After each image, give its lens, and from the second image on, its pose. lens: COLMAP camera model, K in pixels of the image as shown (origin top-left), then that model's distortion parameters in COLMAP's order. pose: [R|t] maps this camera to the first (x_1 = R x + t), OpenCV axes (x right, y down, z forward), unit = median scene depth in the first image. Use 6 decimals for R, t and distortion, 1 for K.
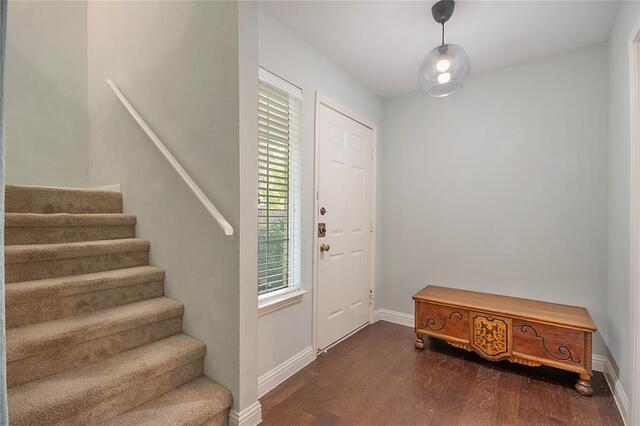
lens RADIAL K [[282.2, 0, 319.0], [0, 282.2, 215.4], [0, 0, 1]] dist [-0.008407, -0.001584]
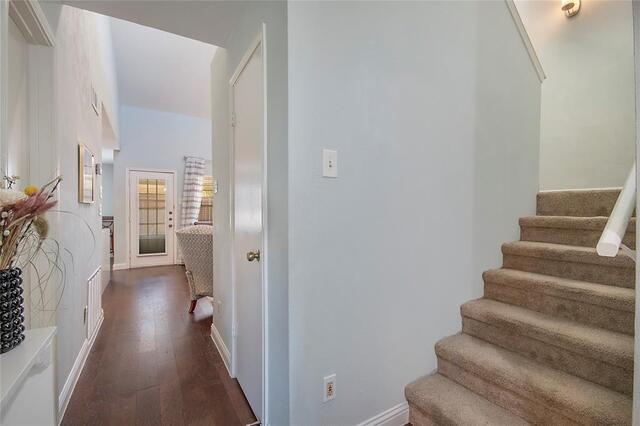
lens RADIAL K [[282.2, 0, 317.3], [0, 282.2, 214.2], [0, 0, 1]] dist [-0.008407, -0.001584]
pose [[-0.361834, 0.006533, -0.932220, 0.347544], [-0.002189, 0.999967, 0.007857, -0.022424], [0.932240, 0.004883, -0.361808, 0.472019]]
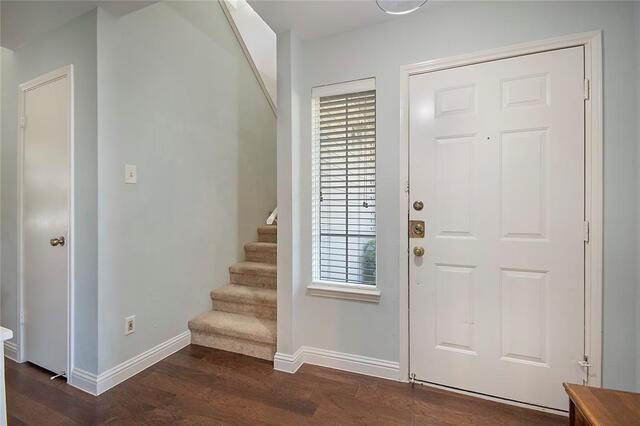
lens RADIAL K [[282.2, 0, 318.8], [0, 282.2, 205.0], [0, 0, 1]] dist [-0.008407, -0.001584]
pose [[0.275356, -0.016002, -0.961209, 0.888224], [0.003916, 0.999872, -0.015524, -0.008040], [0.961334, 0.000510, 0.275383, 0.635198]]
